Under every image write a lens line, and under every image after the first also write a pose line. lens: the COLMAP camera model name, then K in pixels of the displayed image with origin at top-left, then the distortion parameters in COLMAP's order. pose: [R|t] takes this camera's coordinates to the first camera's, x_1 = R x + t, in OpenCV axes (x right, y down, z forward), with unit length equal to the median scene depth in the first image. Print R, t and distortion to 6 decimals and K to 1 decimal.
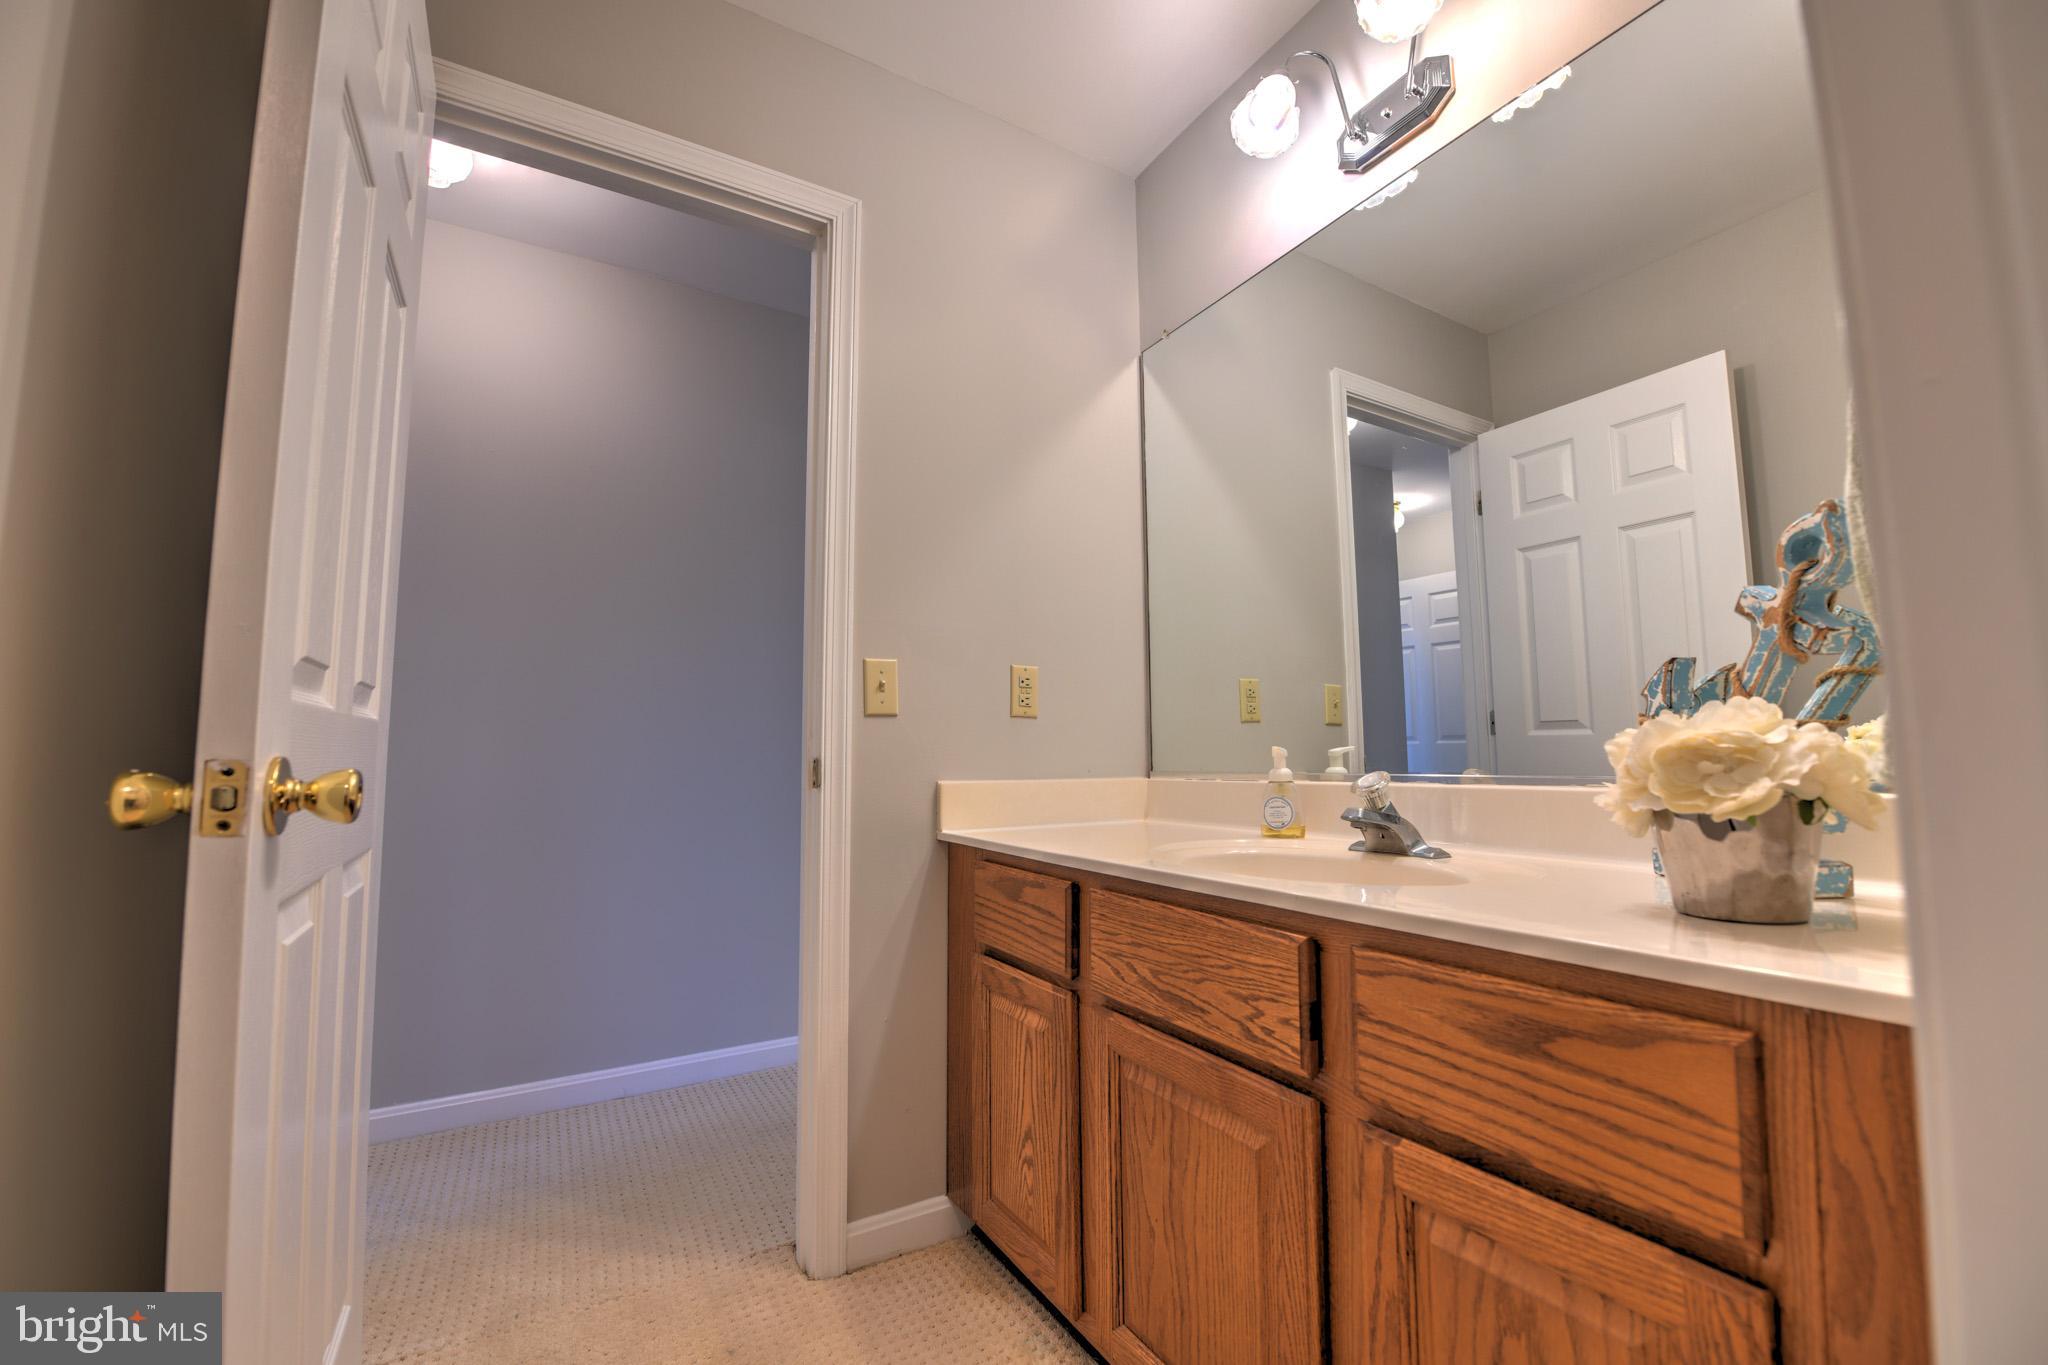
lens RADIAL K [[813.4, 0, 1029.5], [0, 813.4, 682.9], [0, 0, 1]] dist [-0.019845, -0.000706]
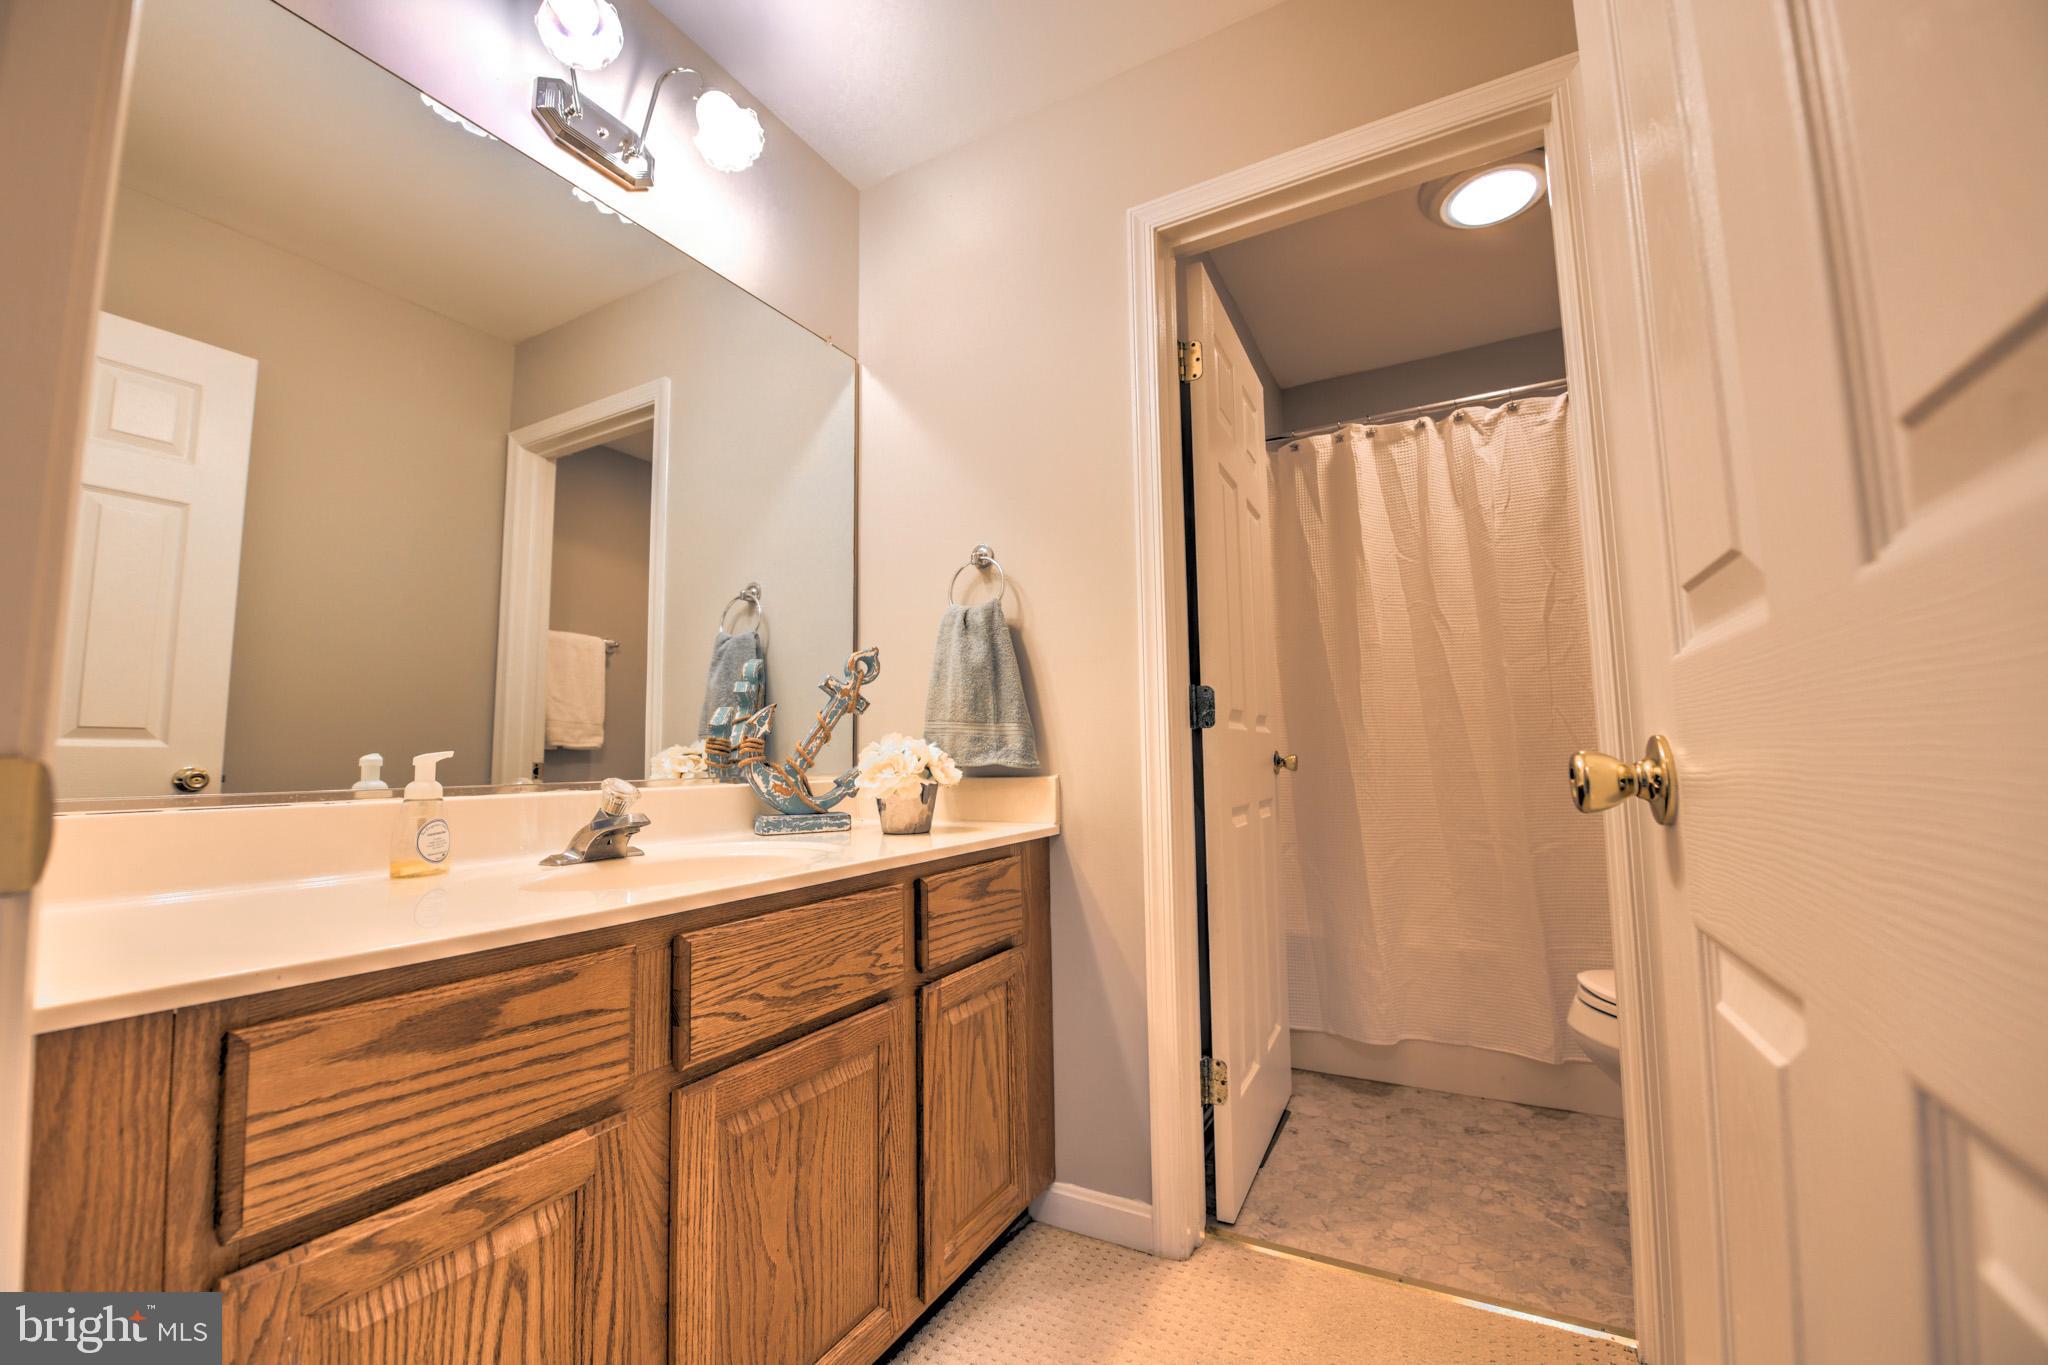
lens RADIAL K [[813.4, 0, 1029.5], [0, 813.4, 682.9], [0, 0, 1]] dist [-0.019845, -0.000706]
pose [[-0.509402, 0.095439, 0.855220, -0.840620], [-0.057988, 0.987765, -0.144770, 0.126107], [-0.858573, -0.123338, -0.497635, 1.263919]]
